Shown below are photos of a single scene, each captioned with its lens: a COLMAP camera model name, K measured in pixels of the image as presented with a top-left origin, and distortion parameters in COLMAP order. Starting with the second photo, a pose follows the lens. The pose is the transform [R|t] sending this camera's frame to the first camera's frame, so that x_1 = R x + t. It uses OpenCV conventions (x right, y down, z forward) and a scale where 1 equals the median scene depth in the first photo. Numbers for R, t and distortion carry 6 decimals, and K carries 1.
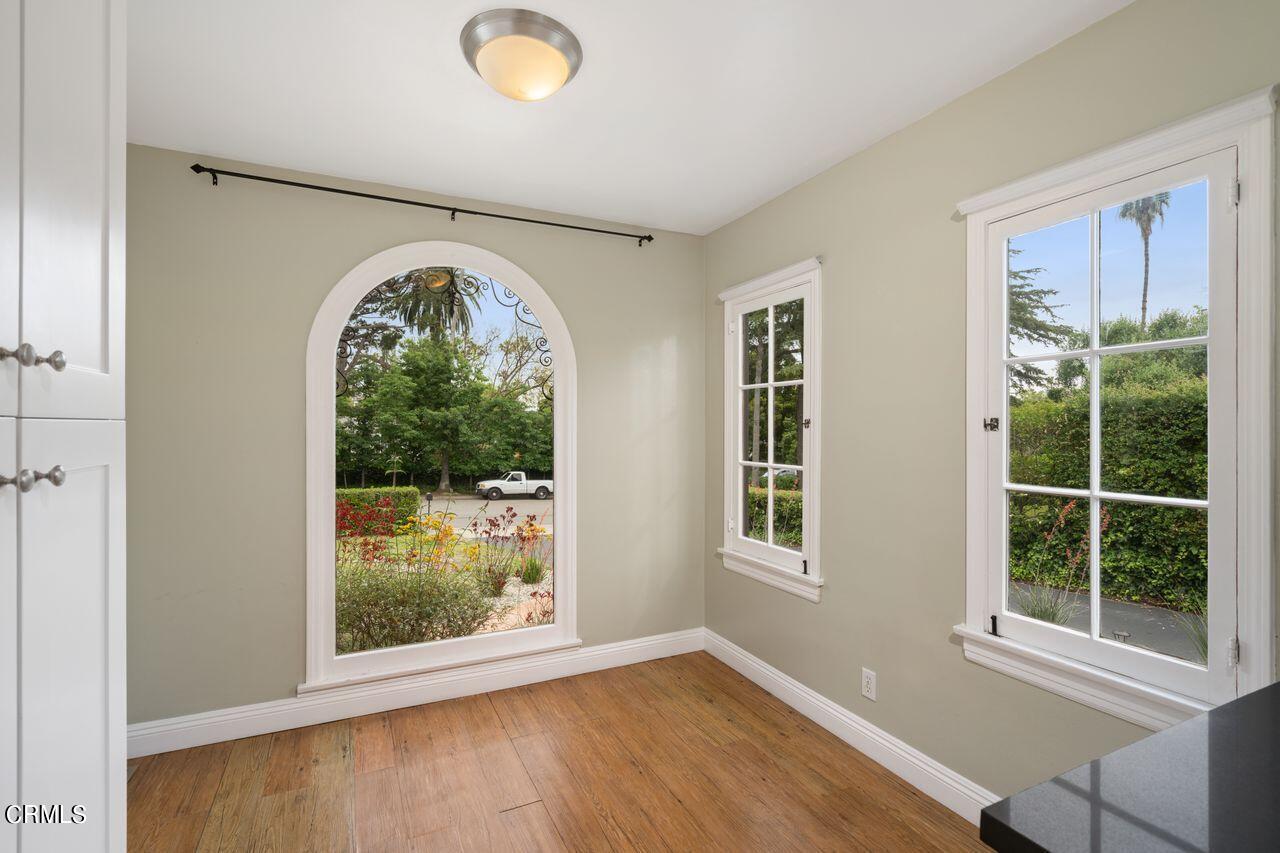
lens RADIAL K [[578.7, 0, 634.7], [0, 578.7, 422.7], [0, 0, 1]] dist [0.000504, -0.000300]
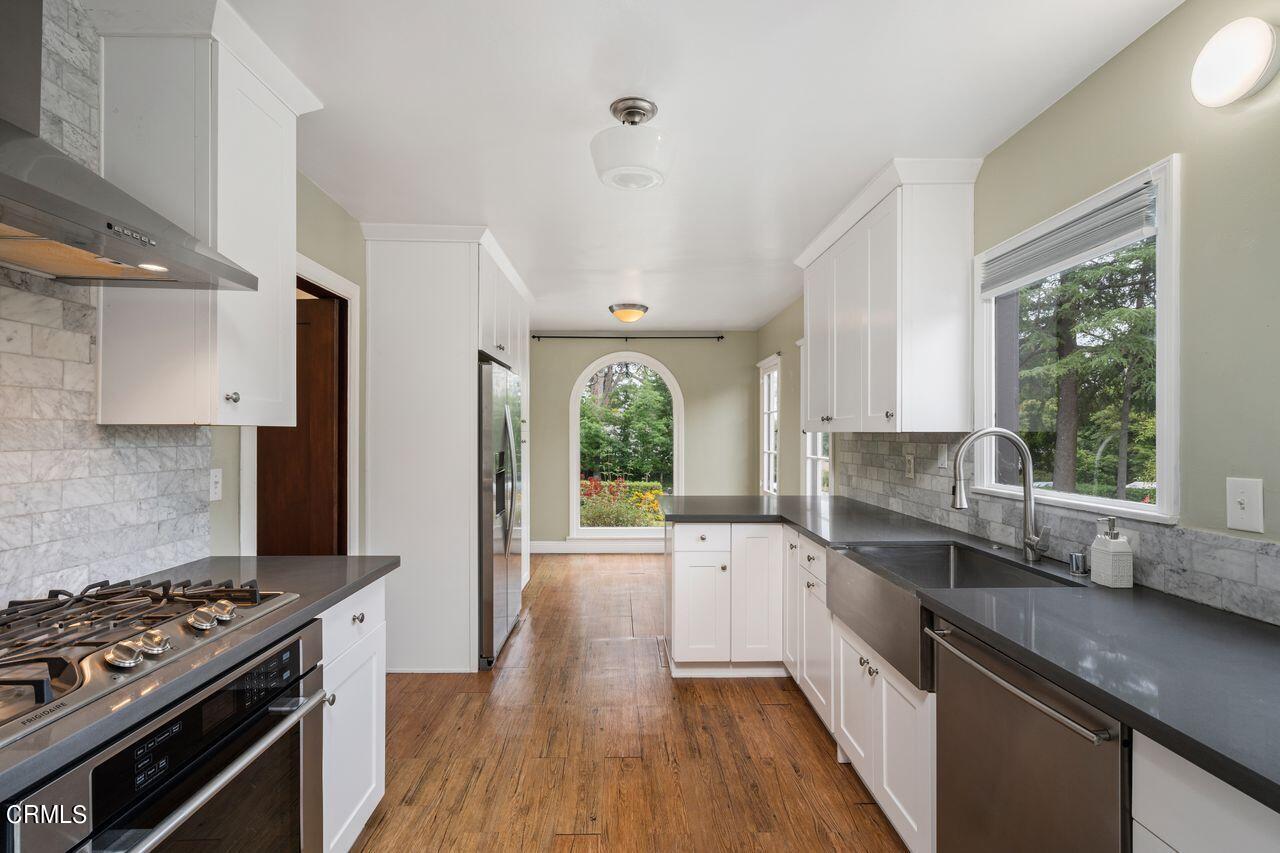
lens RADIAL K [[578.7, 0, 634.7], [0, 578.7, 422.7], [0, 0, 1]] dist [0.000504, -0.000300]
pose [[0.908722, -0.009417, -0.417295, 0.064093], [0.004558, 0.999910, -0.012641, -0.000737], [0.417377, 0.009585, 0.908683, -0.101021]]
